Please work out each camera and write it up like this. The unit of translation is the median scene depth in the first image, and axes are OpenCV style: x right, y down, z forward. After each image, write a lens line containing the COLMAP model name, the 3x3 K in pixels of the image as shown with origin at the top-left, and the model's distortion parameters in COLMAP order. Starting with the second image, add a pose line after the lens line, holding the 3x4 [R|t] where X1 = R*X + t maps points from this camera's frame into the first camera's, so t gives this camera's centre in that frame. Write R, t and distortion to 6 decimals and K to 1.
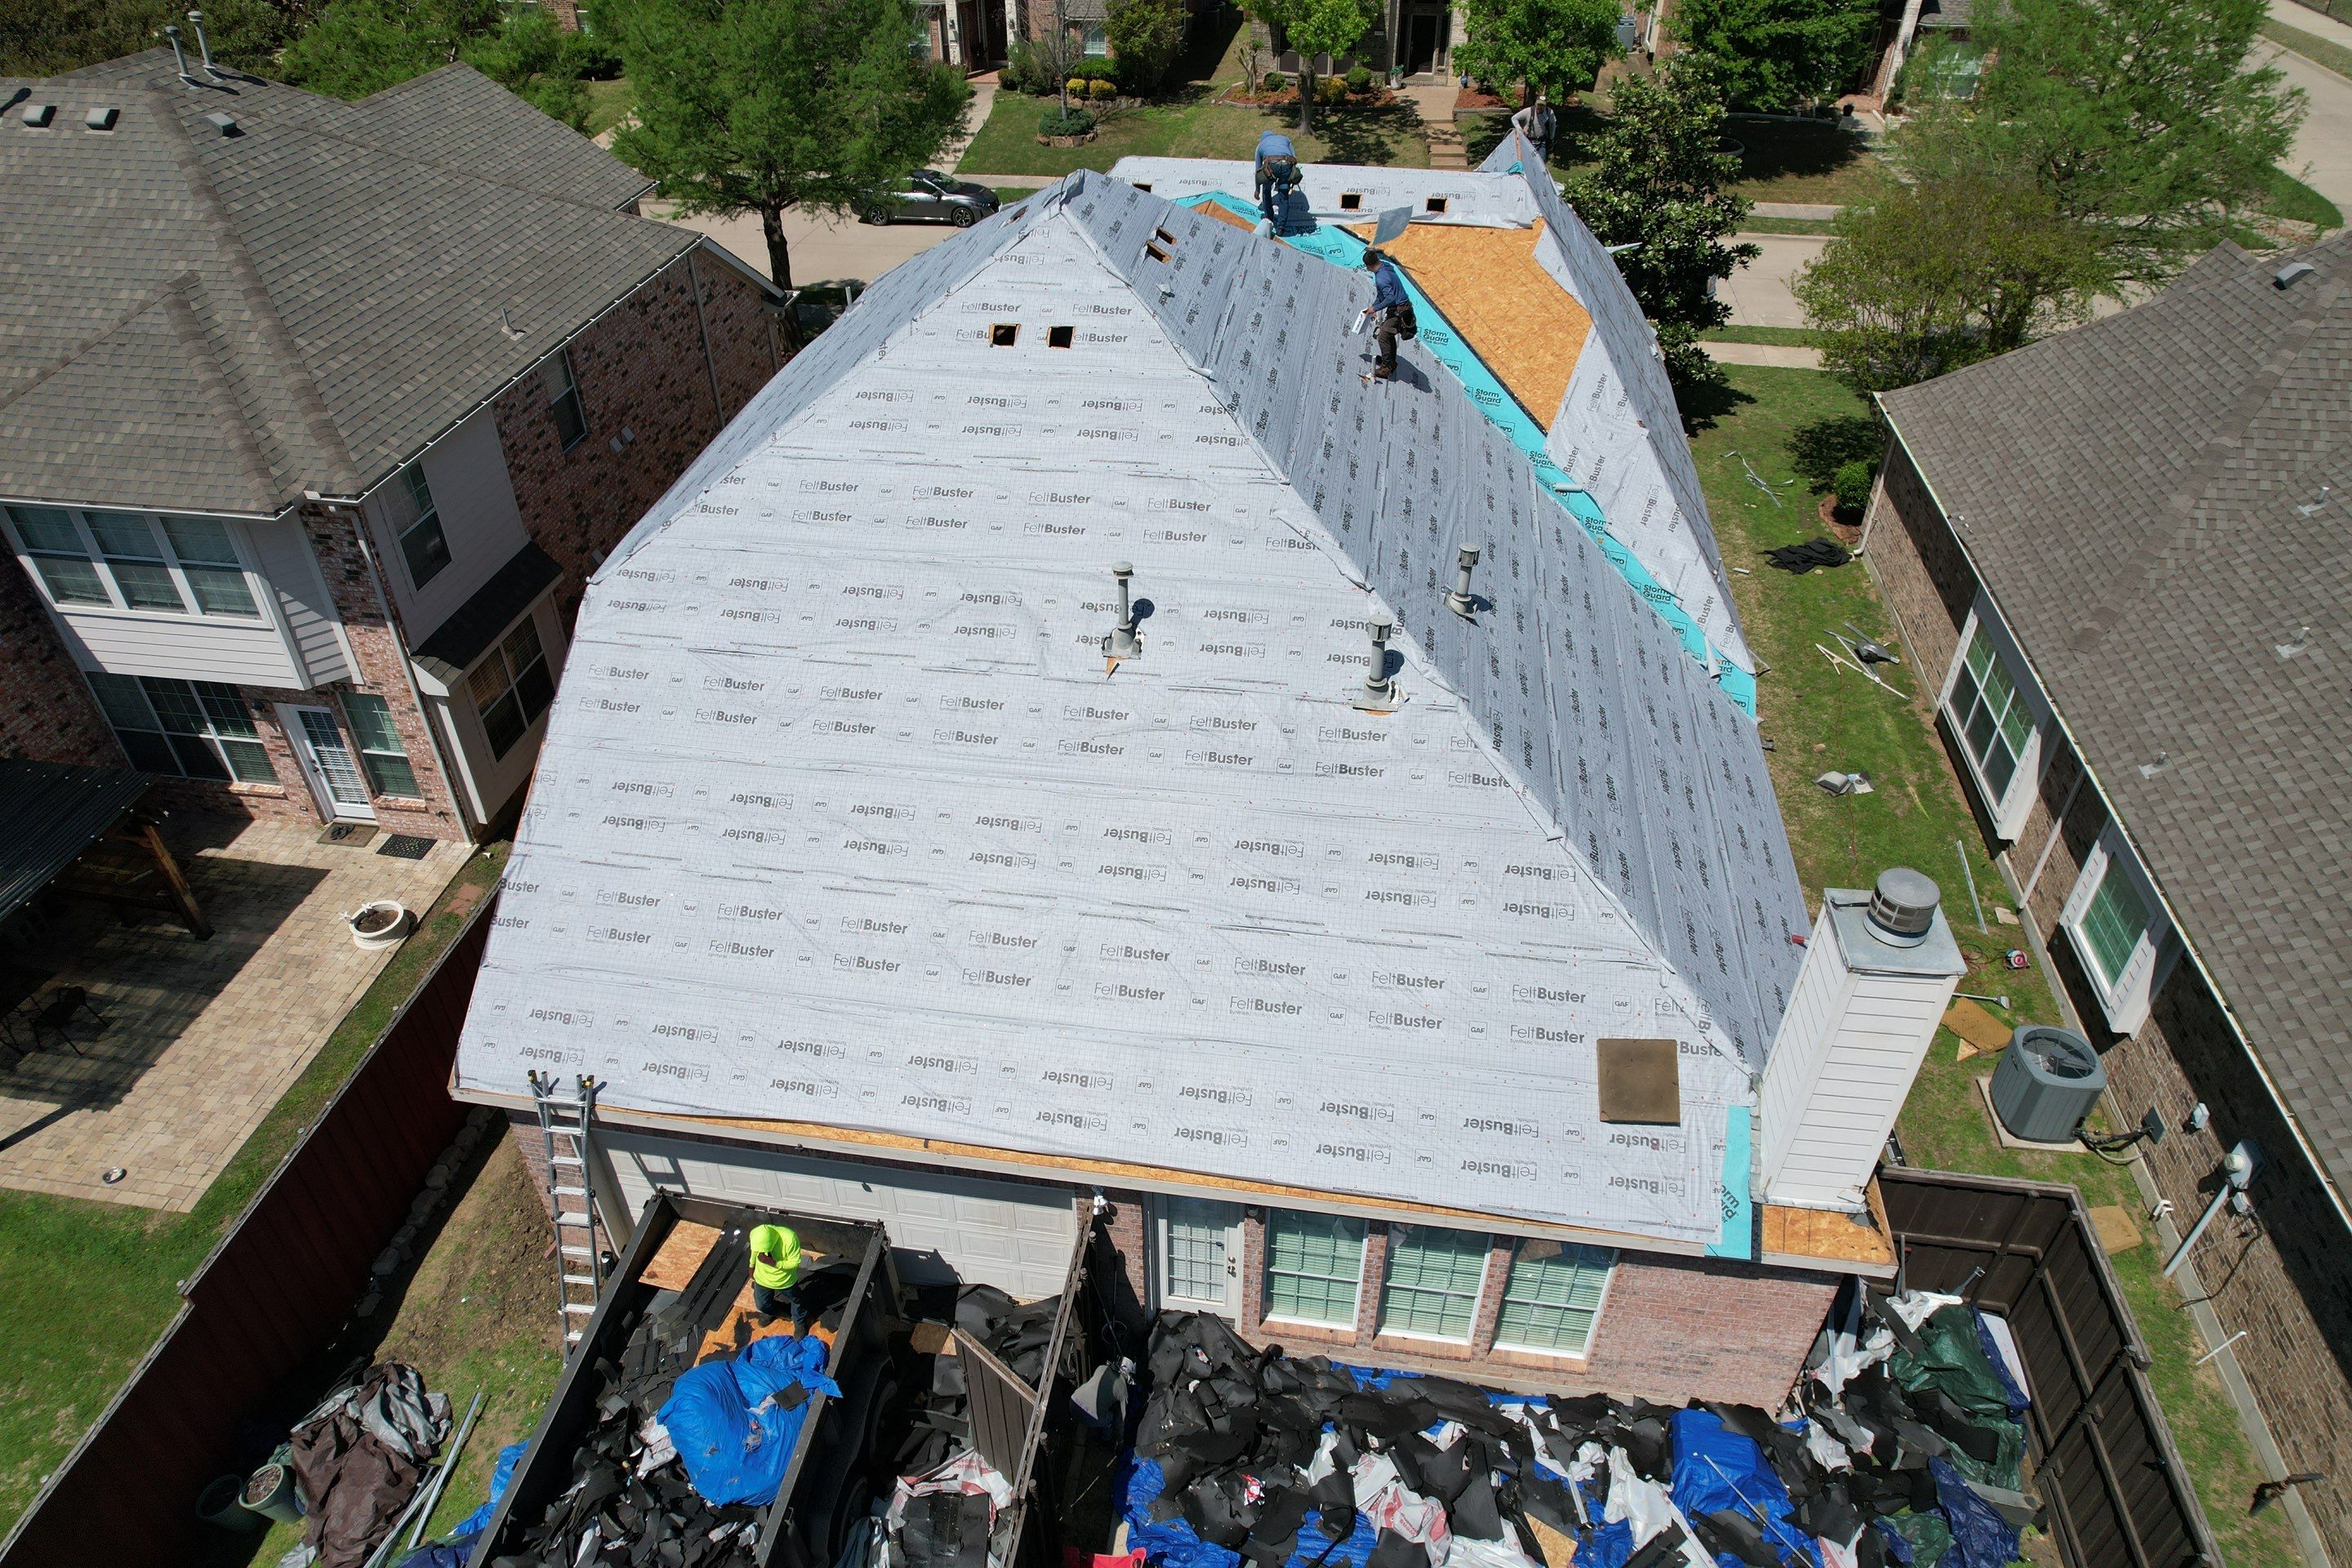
lens RADIAL K [[1472.8, 0, 1176.0], [0, 1472.8, 784.0], [0, 0, 1]] dist [-0.002357, -0.000541]
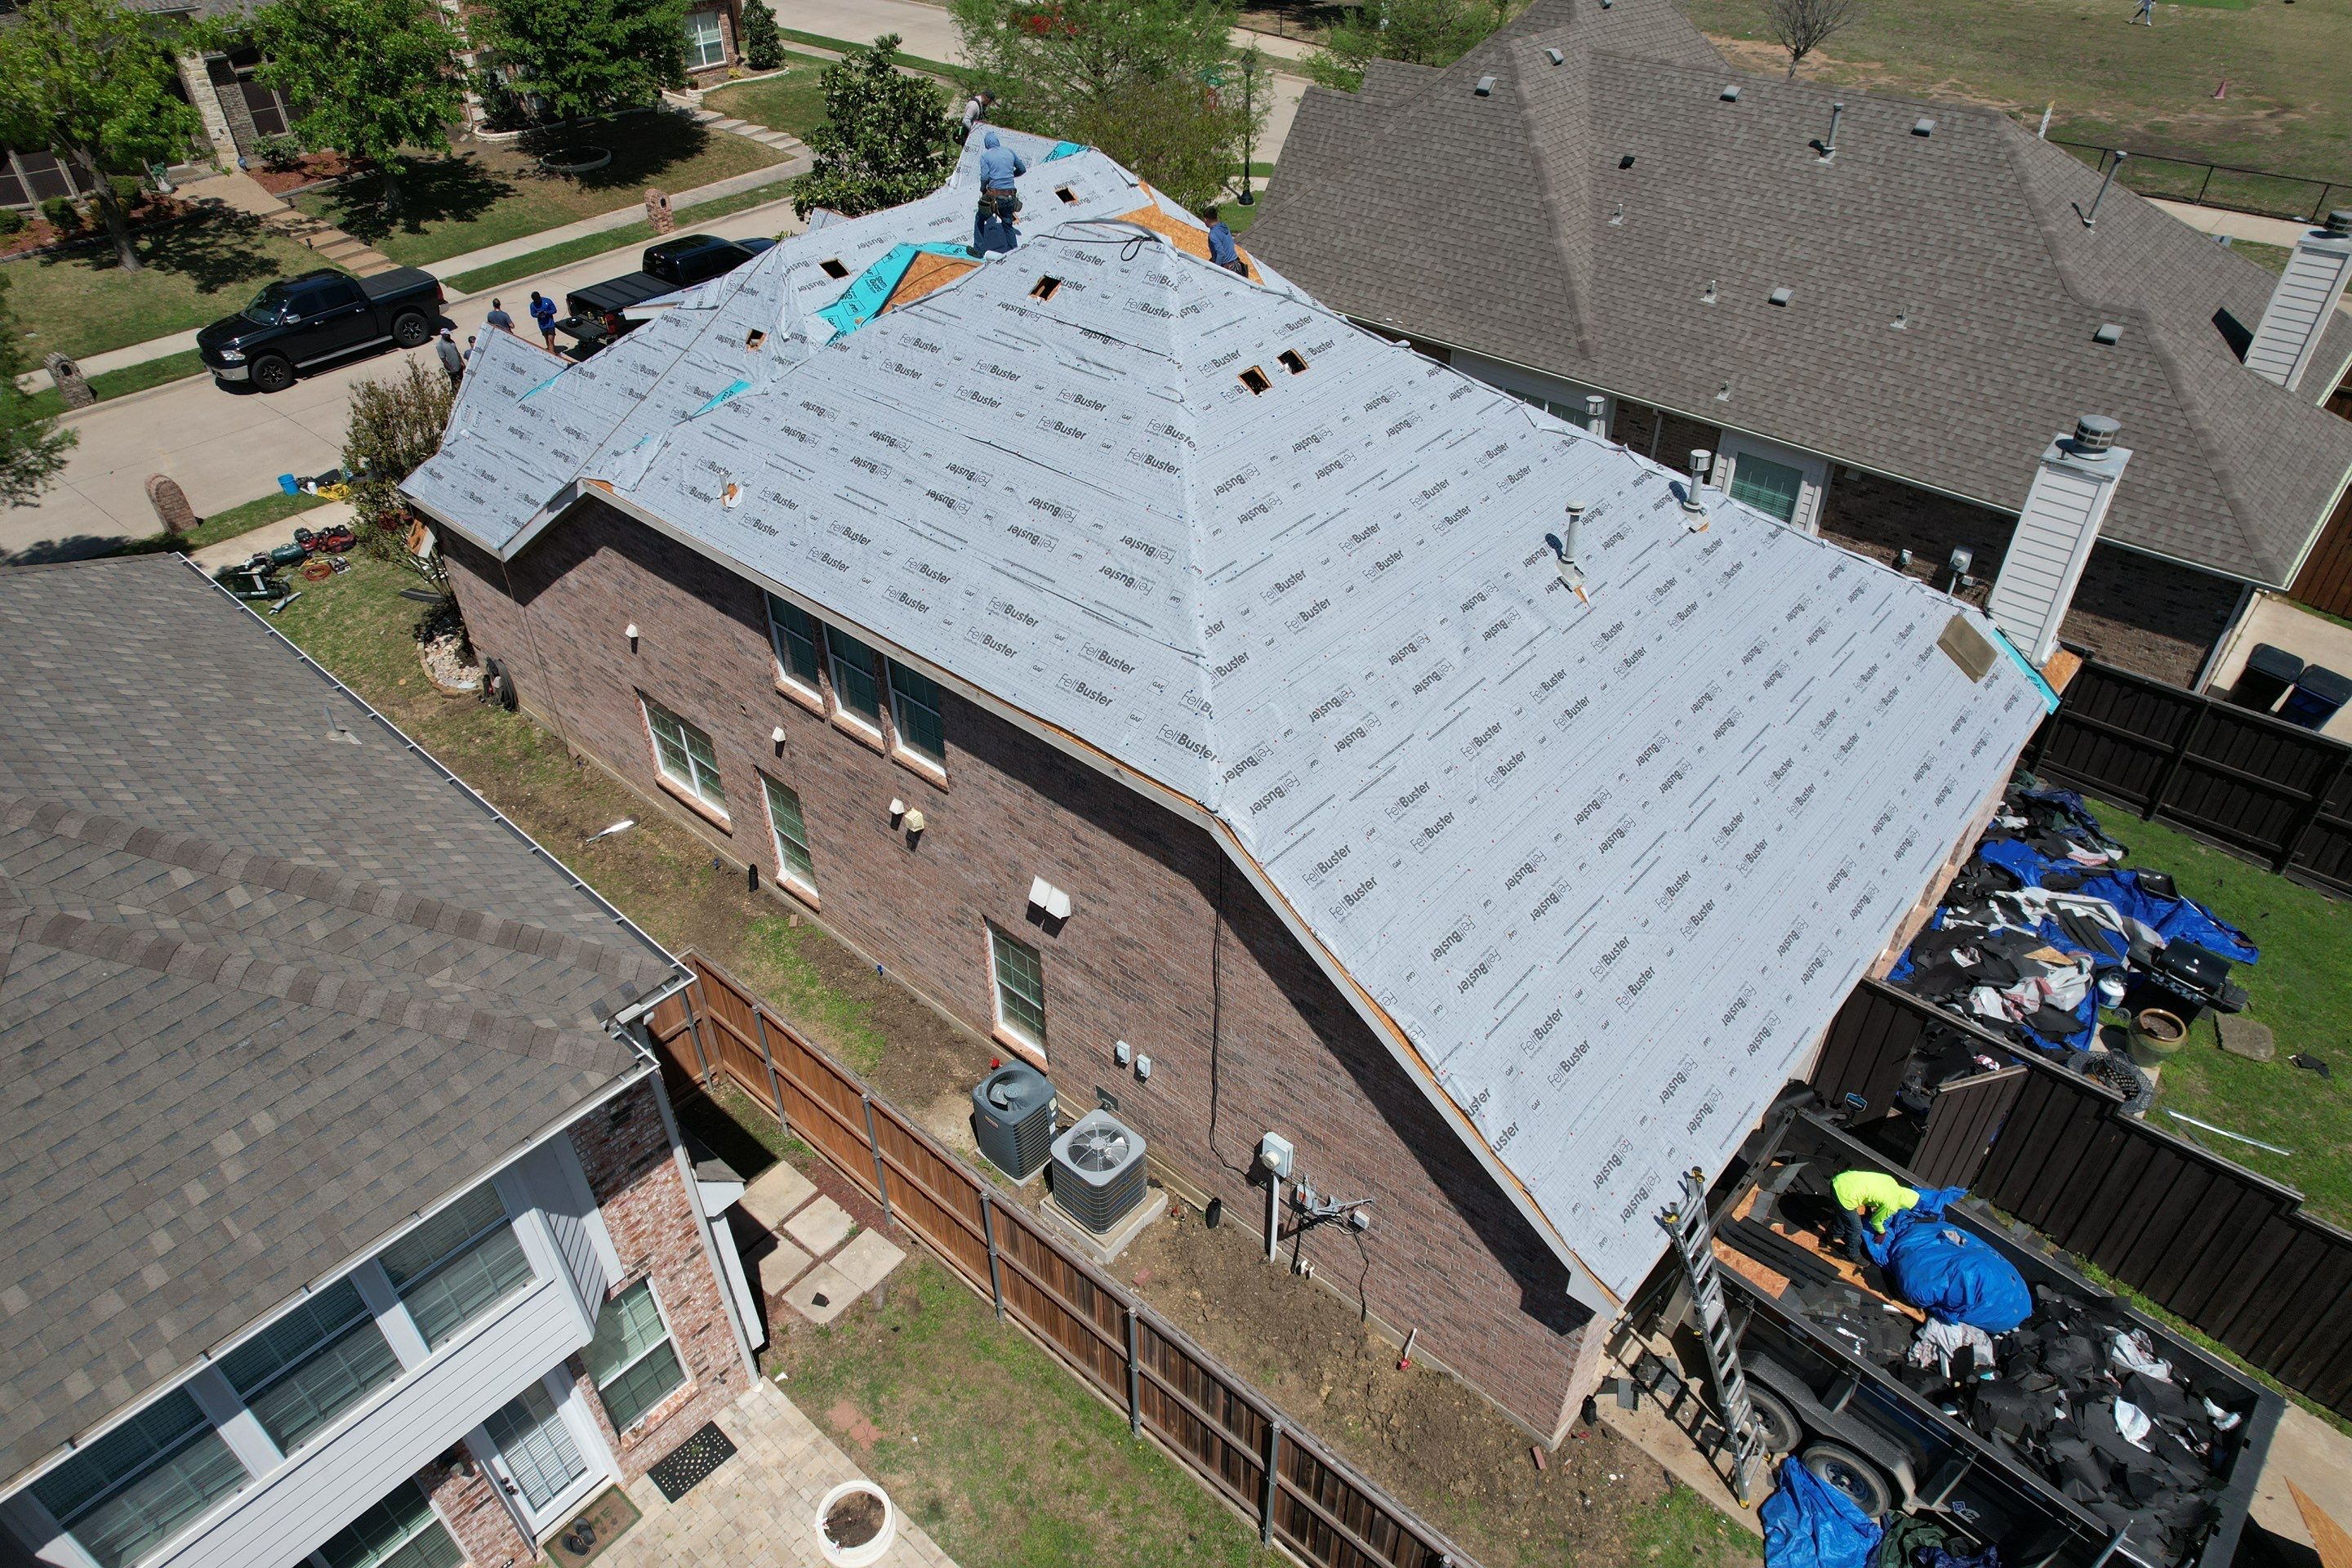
lens RADIAL K [[1472.8, 0, 1176.0], [0, 1472.8, 784.0], [0, 0, 1]] dist [-0.002357, -0.000541]
pose [[0.540453, -0.513194, 0.666740, -0.917221], [0.510926, 0.829782, 0.224537, -0.330385], [-0.668480, 0.219303, 0.710662, 0.418369]]
